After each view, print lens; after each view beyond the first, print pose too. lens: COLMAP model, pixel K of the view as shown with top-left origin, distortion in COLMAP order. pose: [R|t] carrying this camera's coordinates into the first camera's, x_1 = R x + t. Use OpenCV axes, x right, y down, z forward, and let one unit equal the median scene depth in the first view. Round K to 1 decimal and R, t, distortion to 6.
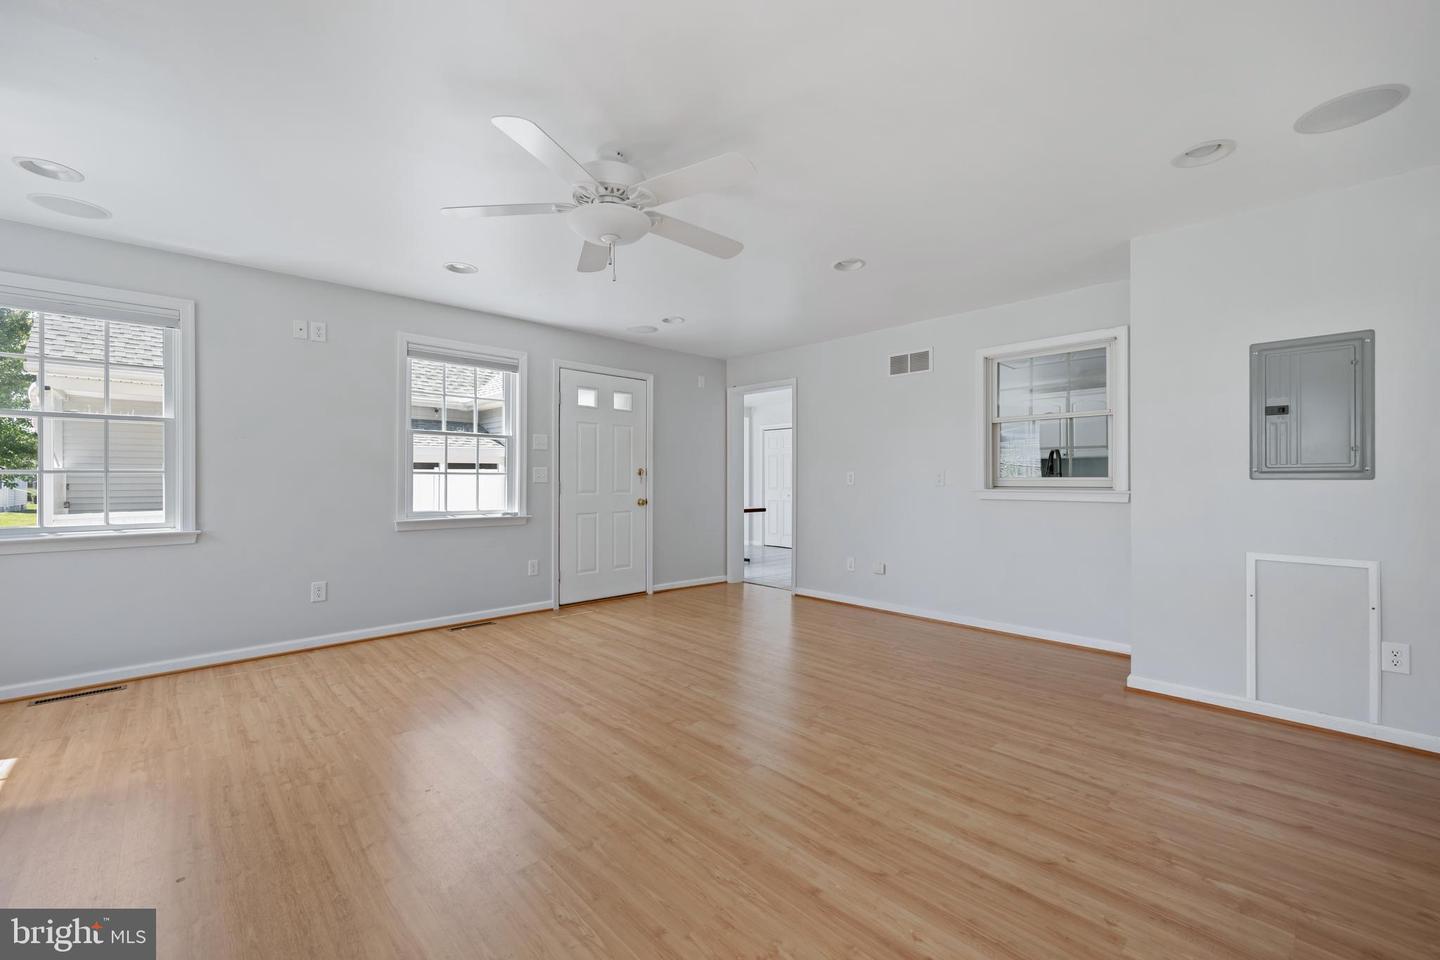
lens RADIAL K [[598.4, 0, 720.0], [0, 598.4, 480.0], [0, 0, 1]] dist [0.001866, 0.000088]
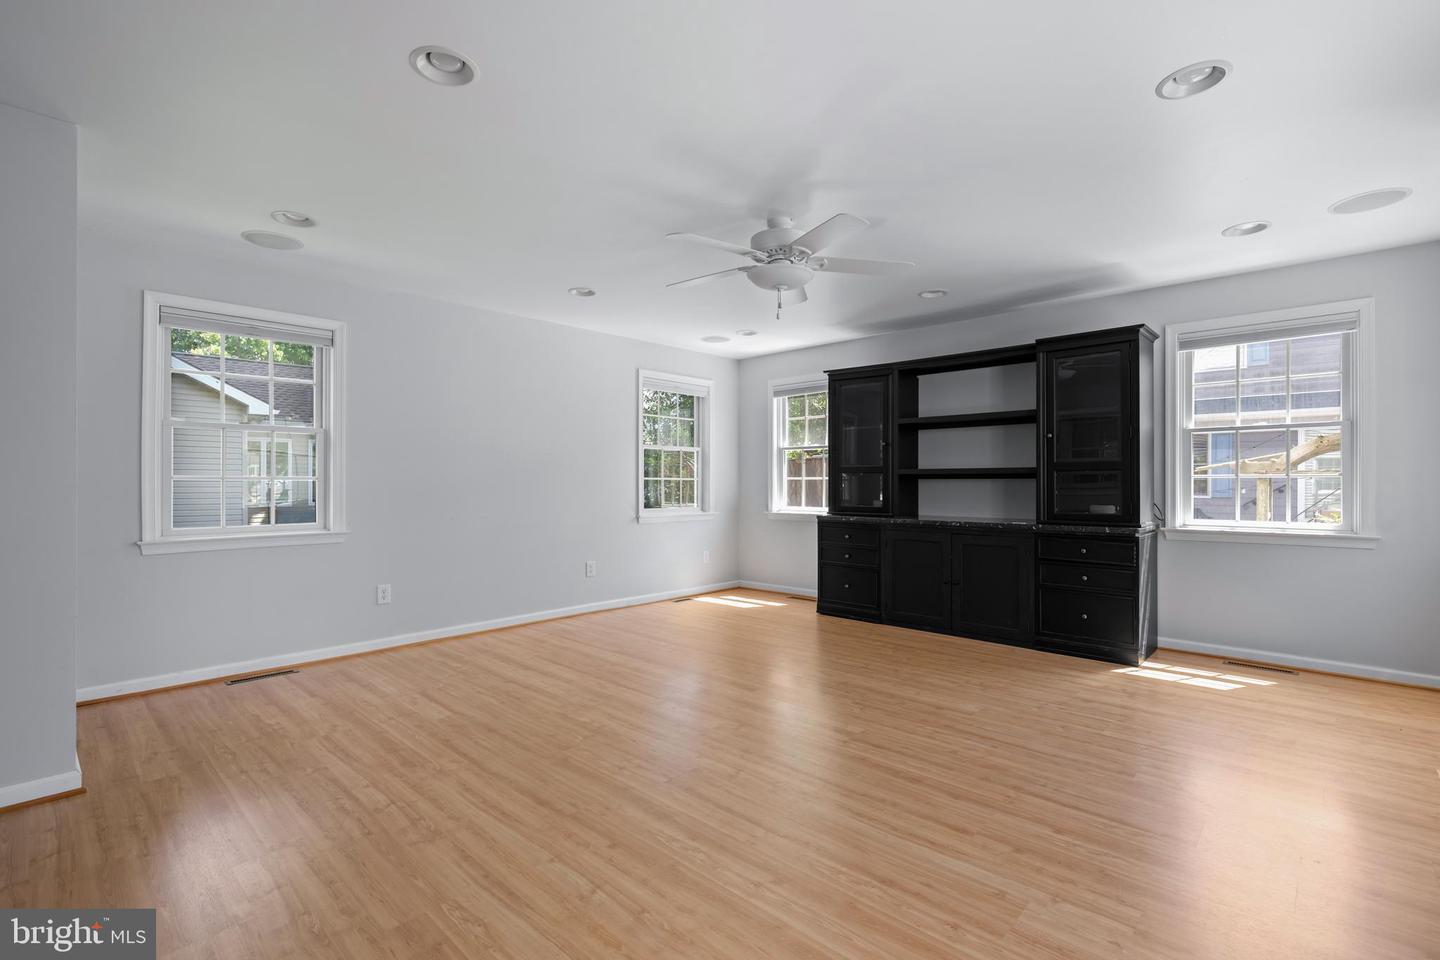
lens RADIAL K [[627.8, 0, 720.0], [0, 627.8, 480.0], [0, 0, 1]] dist [-0.002386, 0.000191]
pose [[-0.998238, -0.000290, -0.059340, 0.014057], [0.000051, 0.999983, -0.005751, 0.007810], [0.059340, -0.005744, -0.998221, 2.118876]]
